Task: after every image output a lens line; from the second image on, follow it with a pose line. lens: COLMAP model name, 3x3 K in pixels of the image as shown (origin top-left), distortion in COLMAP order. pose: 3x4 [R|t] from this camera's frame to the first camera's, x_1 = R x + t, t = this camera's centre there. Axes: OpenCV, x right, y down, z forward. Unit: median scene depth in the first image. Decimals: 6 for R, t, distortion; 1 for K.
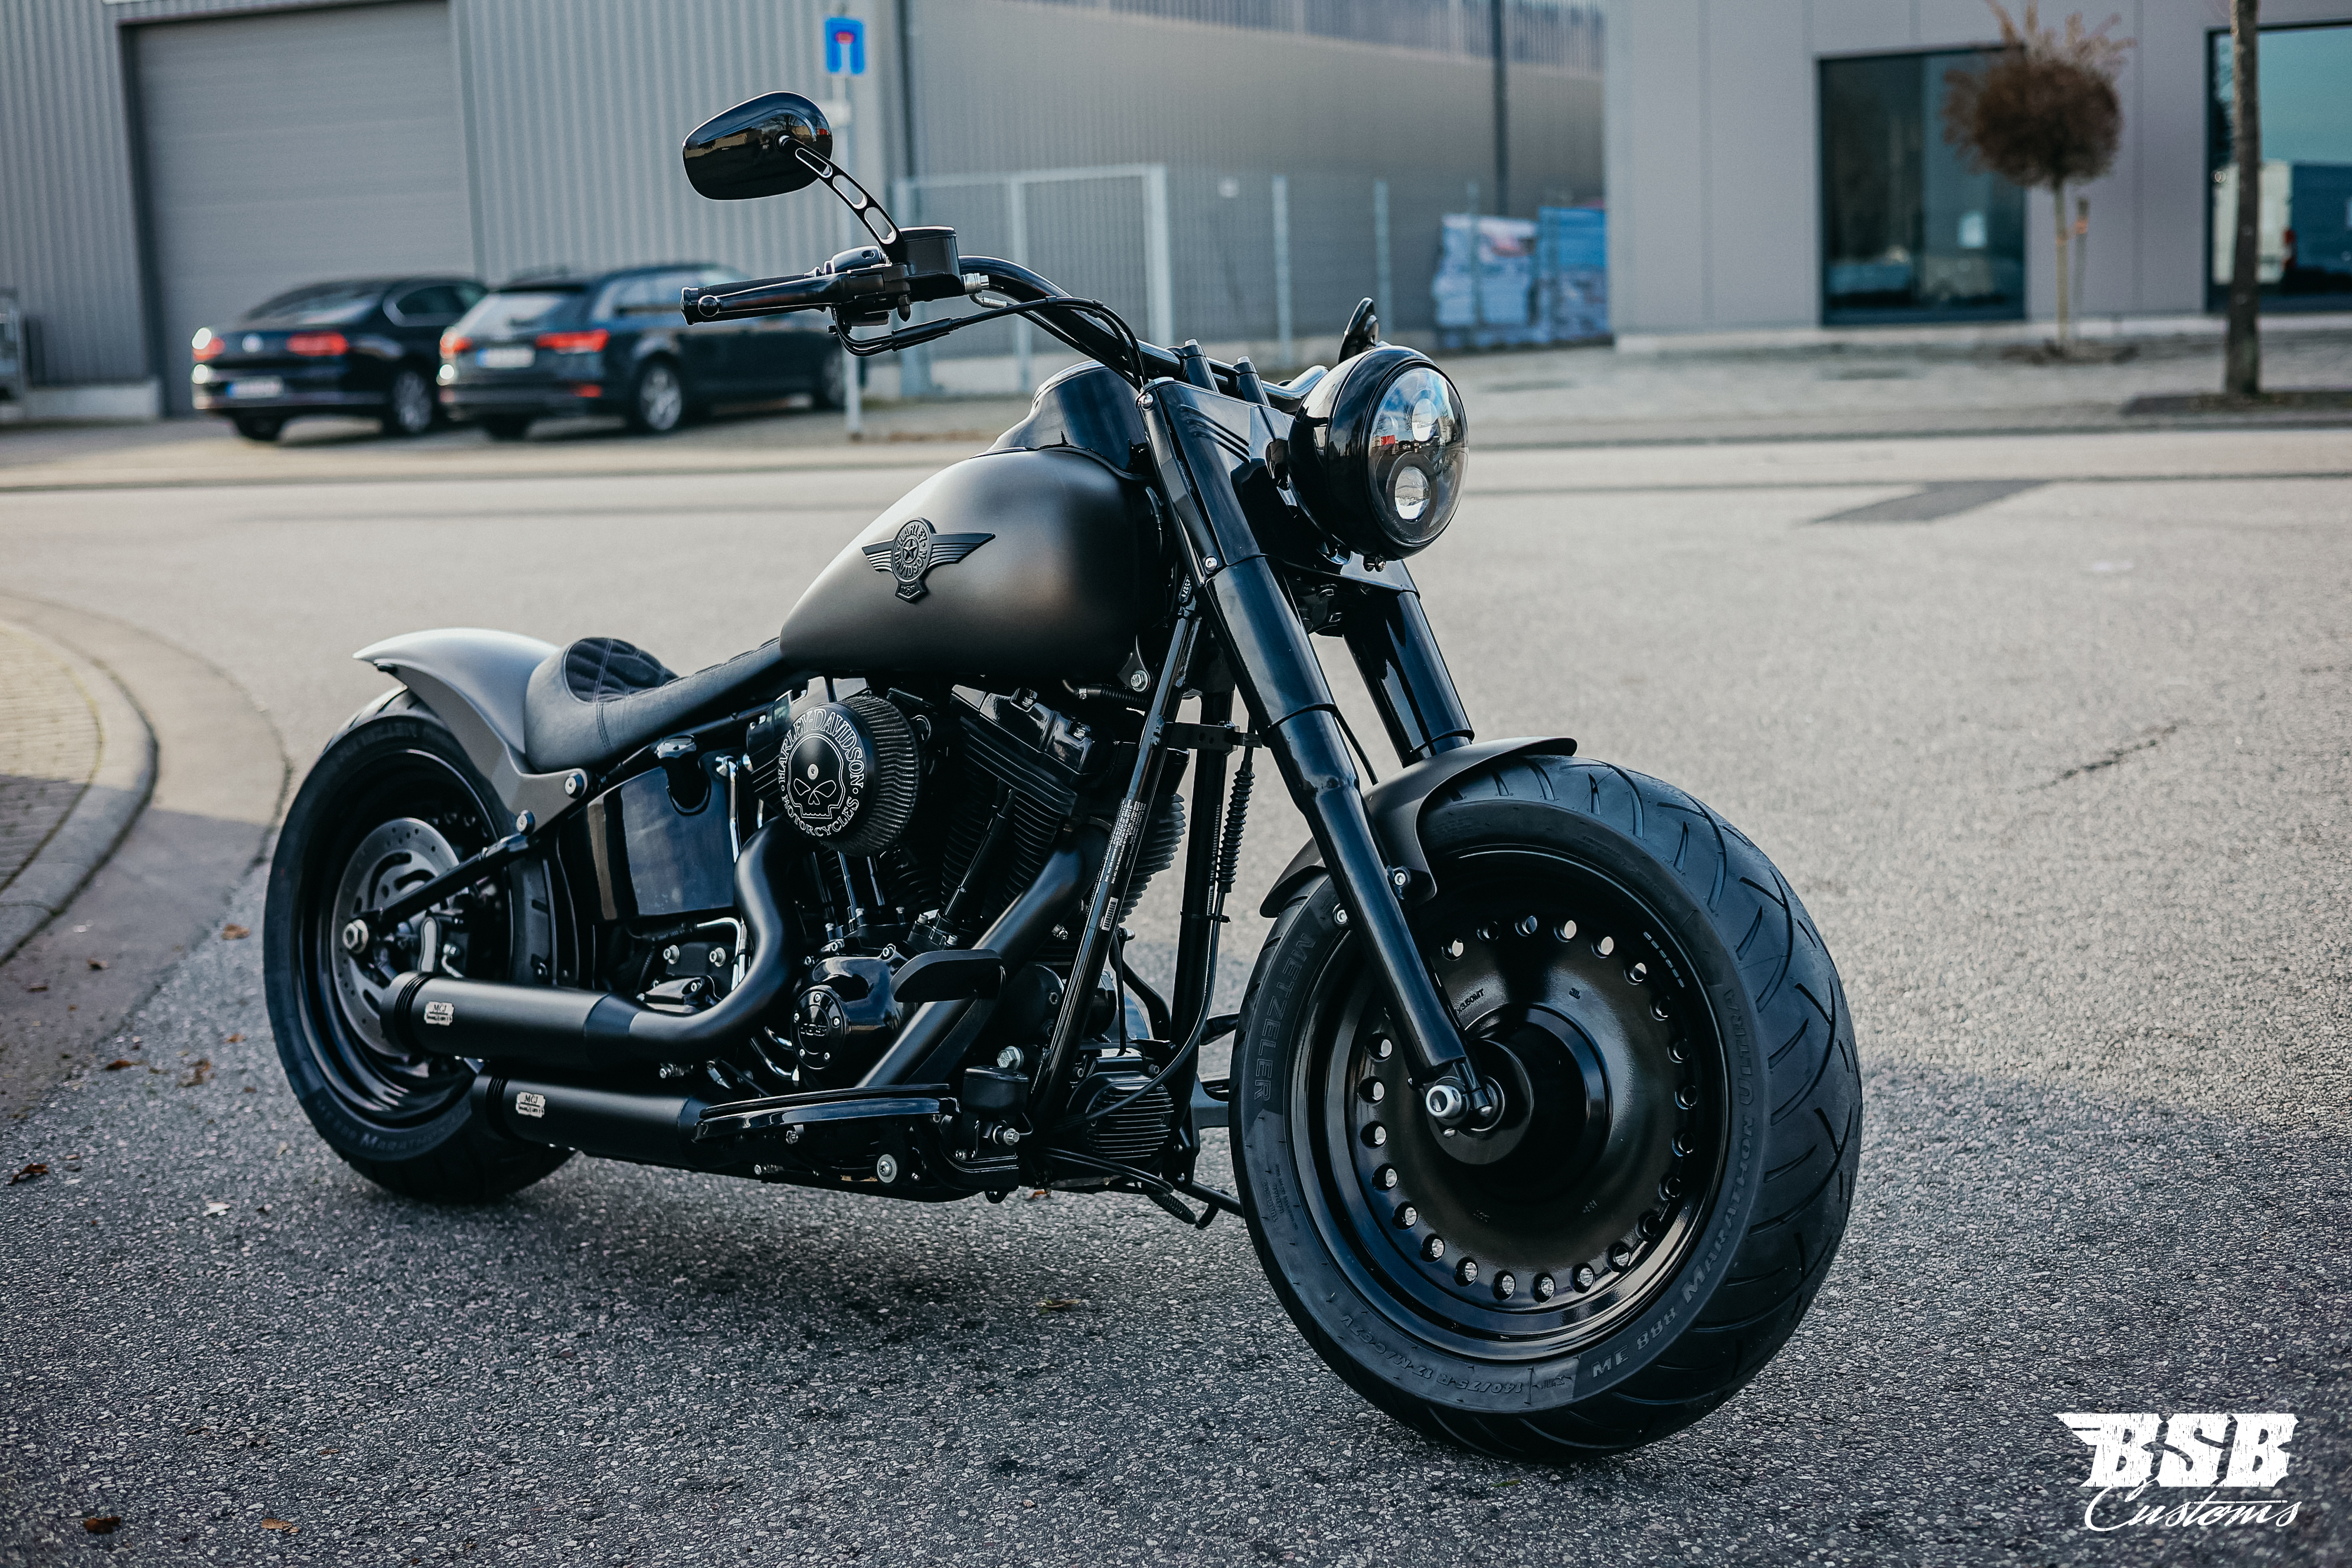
lens RADIAL K [[3248.0, 0, 1241.3], [0, 3248.0, 798.9], [0, 0, 1]] dist [0.003854, 0.000000]
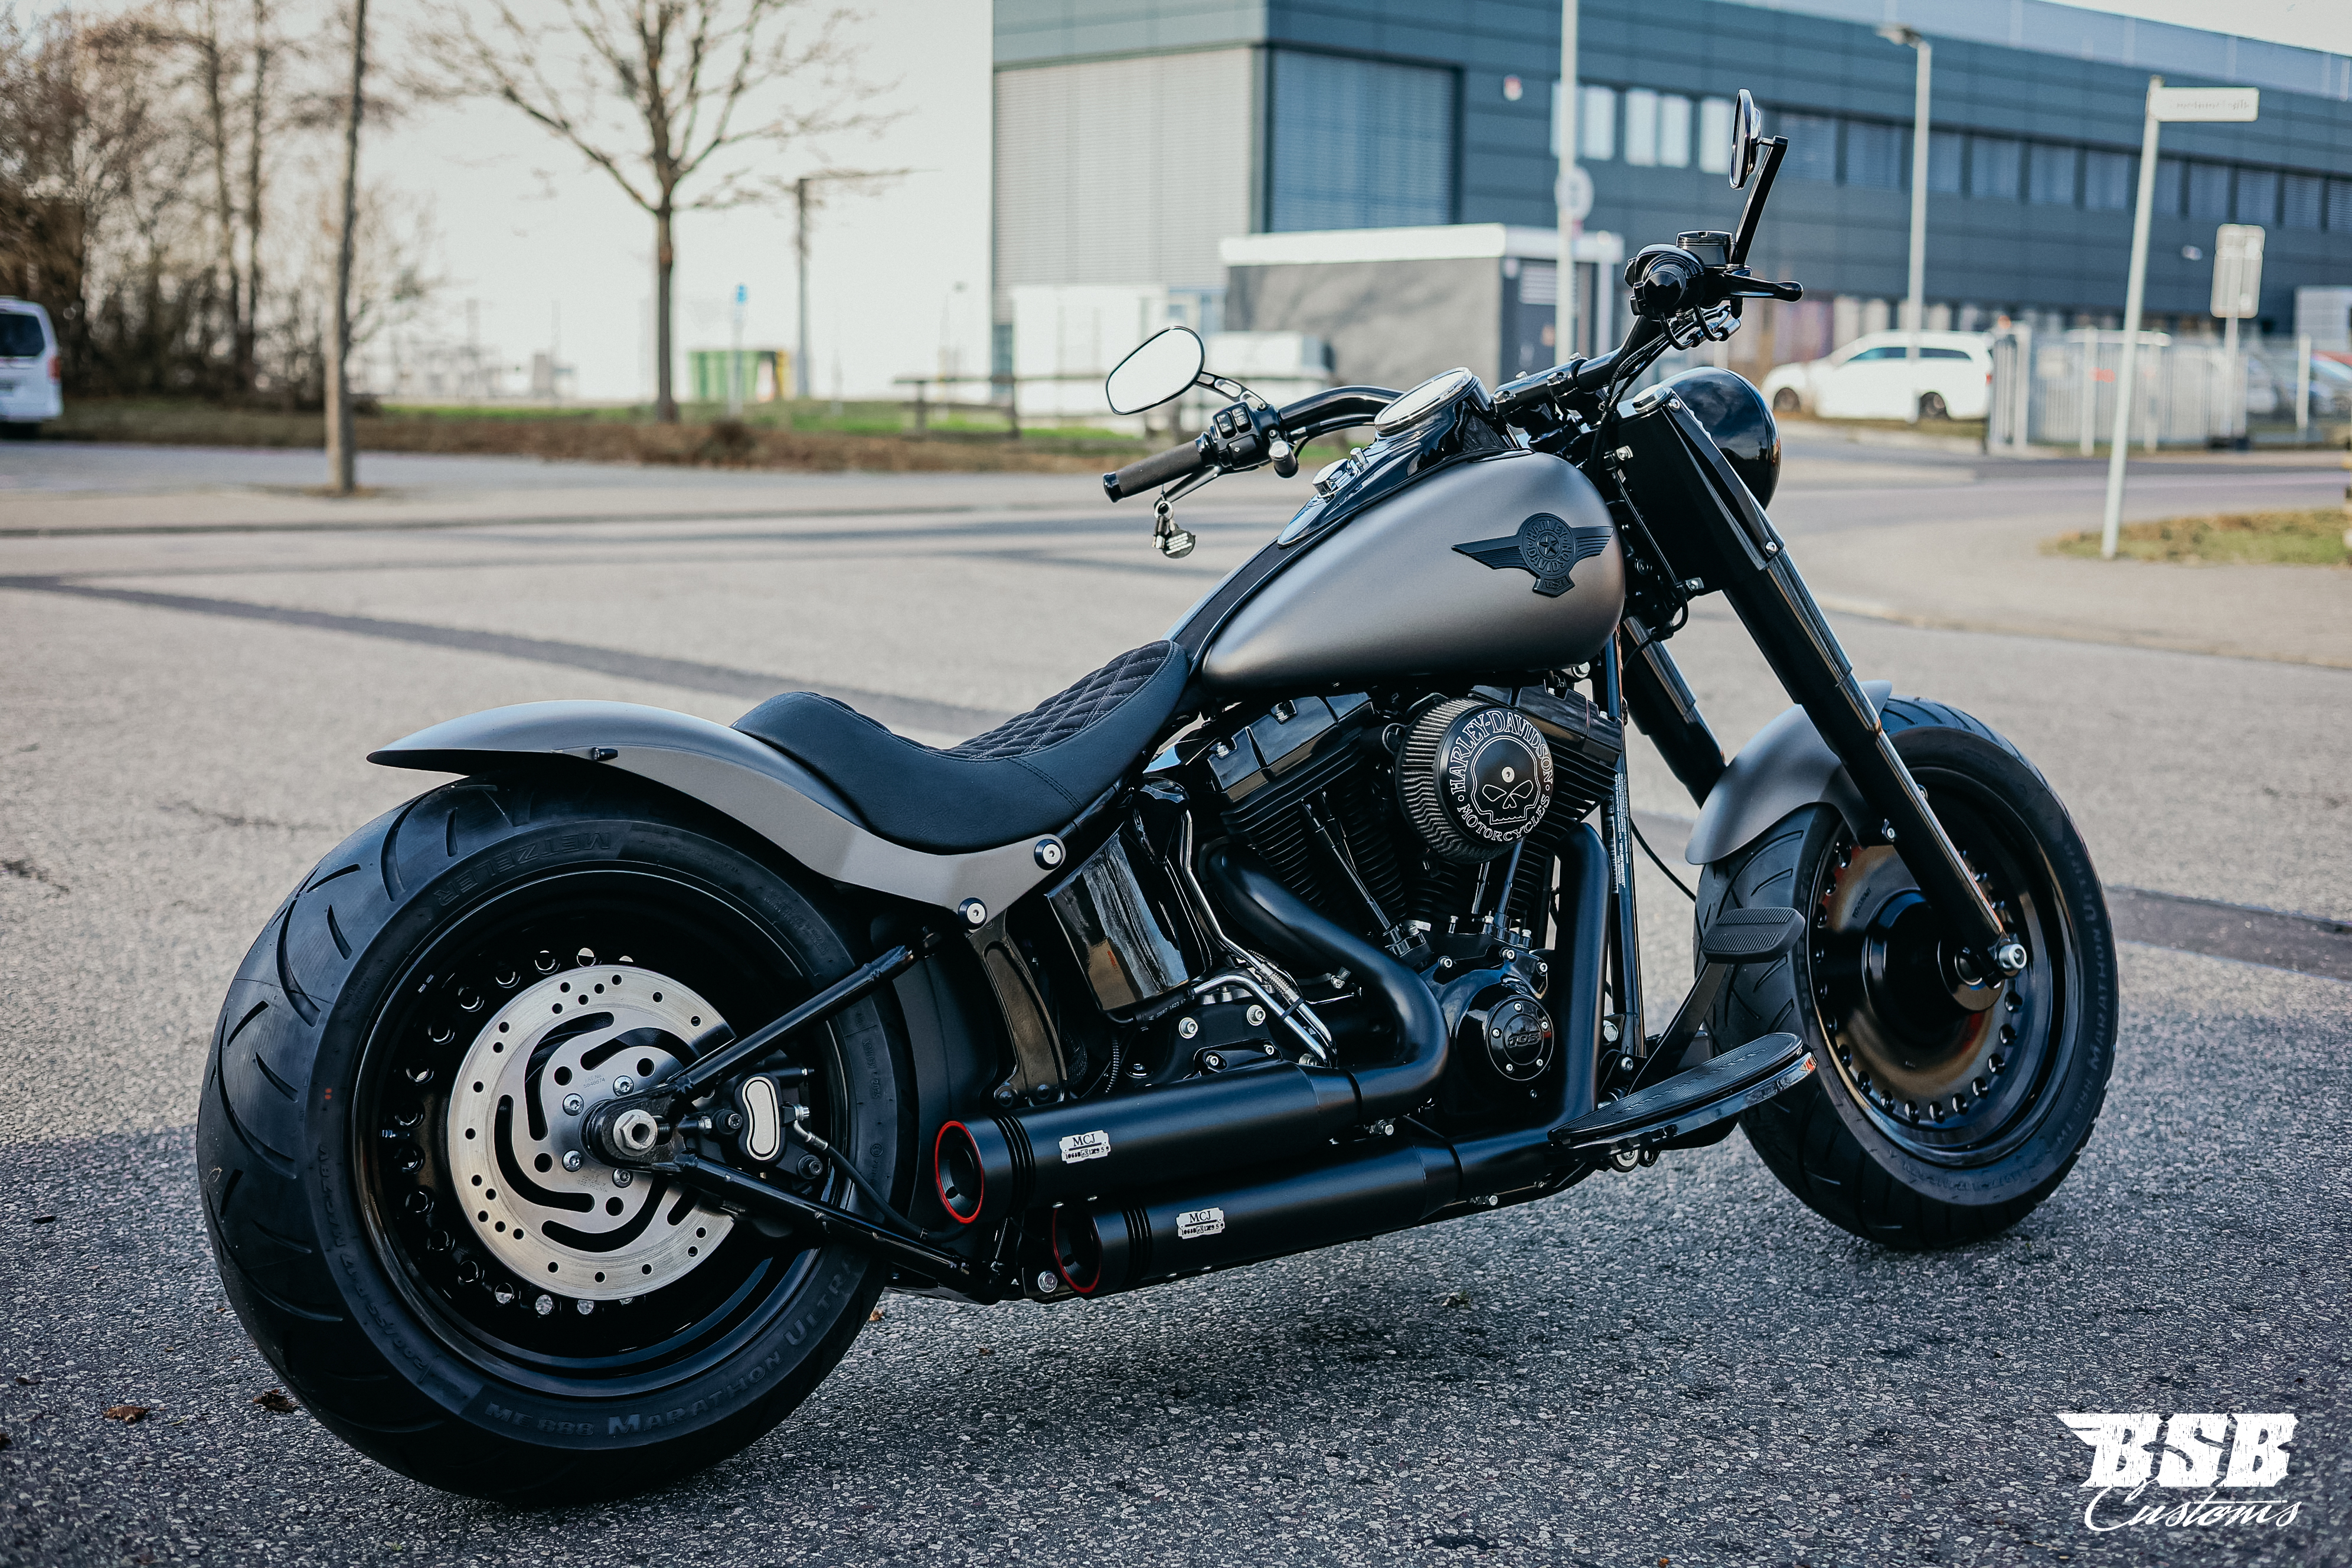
lens RADIAL K [[3248.0, 0, 1157.9], [0, 3248.0, 783.5], [0, 0, 1]] dist [0.003854, 0.000000]
pose [[0.300793, -0.069844, 0.951128, -0.999859], [0.123848, 0.991730, 0.033658, -0.047249], [-0.945614, 0.107671, 0.306956, 0.735767]]
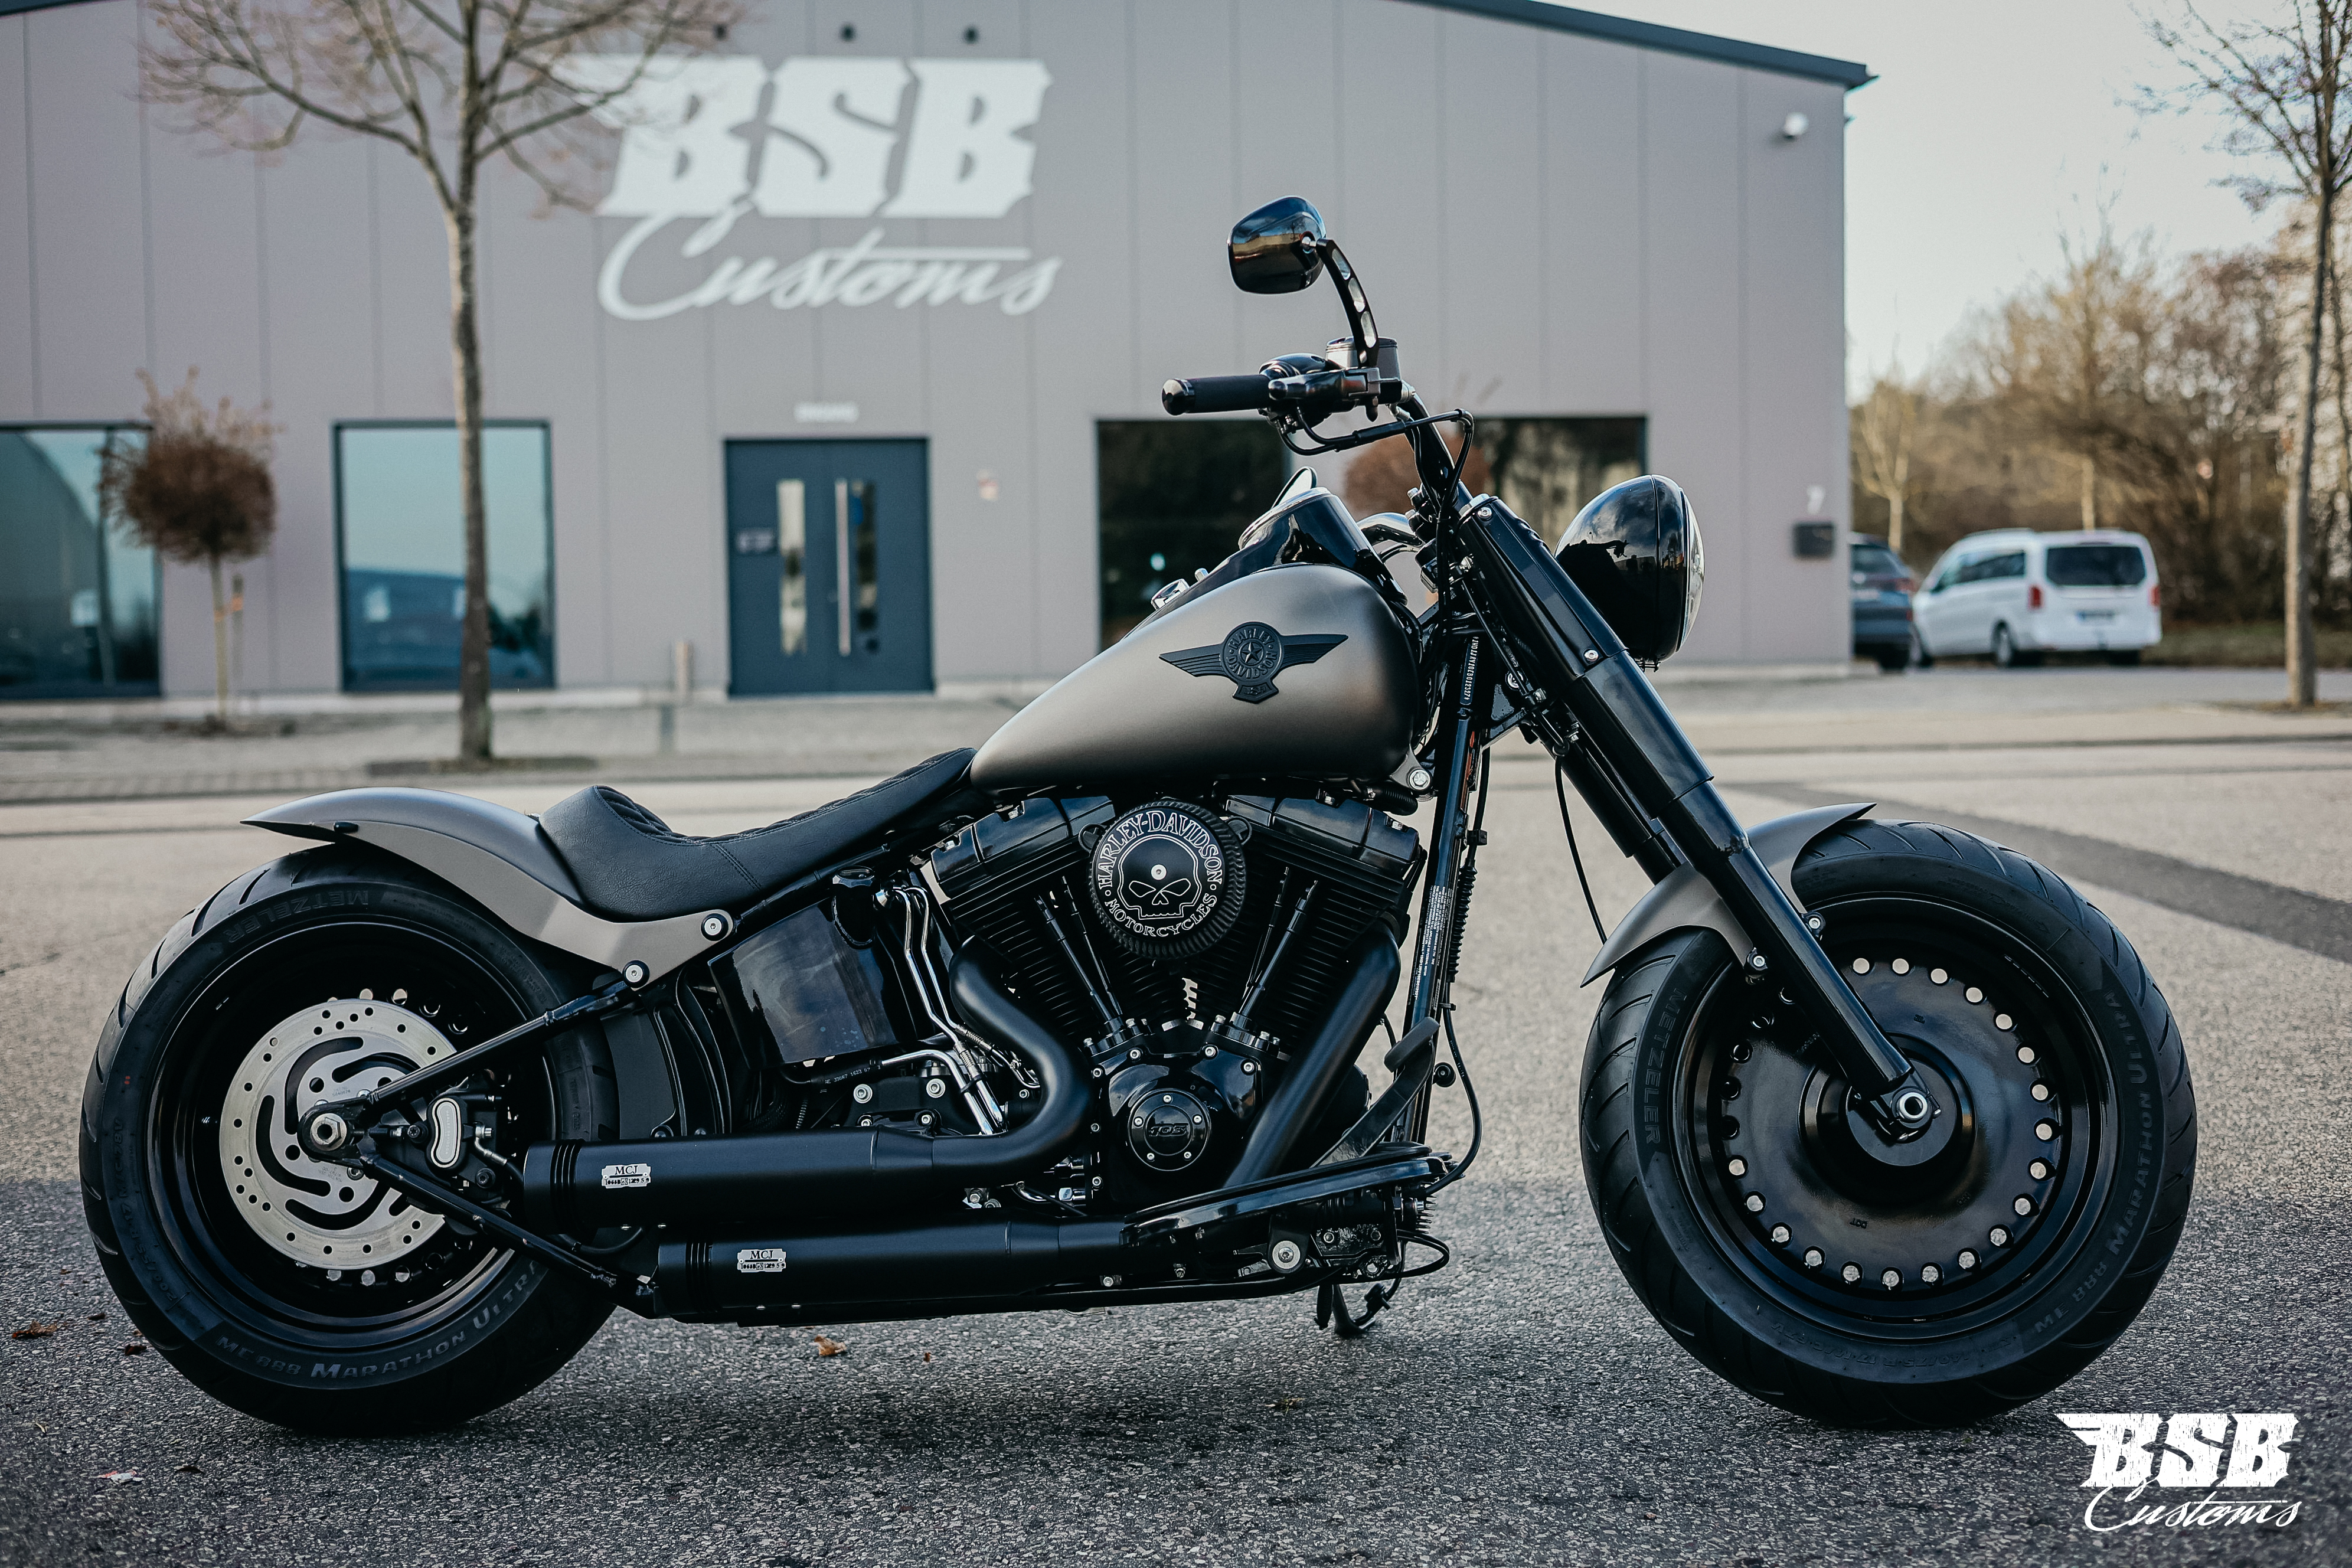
lens RADIAL K [[3248.0, 0, 1210.5], [0, 3248.0, 761.4], [0, 0, 1]] dist [0.003854, 0.000000]
pose [[0.818718, 0.001678, 0.574193, -0.640529], [0.076047, 0.990870, -0.111329, 0.065188], [-0.569137, 0.134813, 0.811116, 0.155353]]
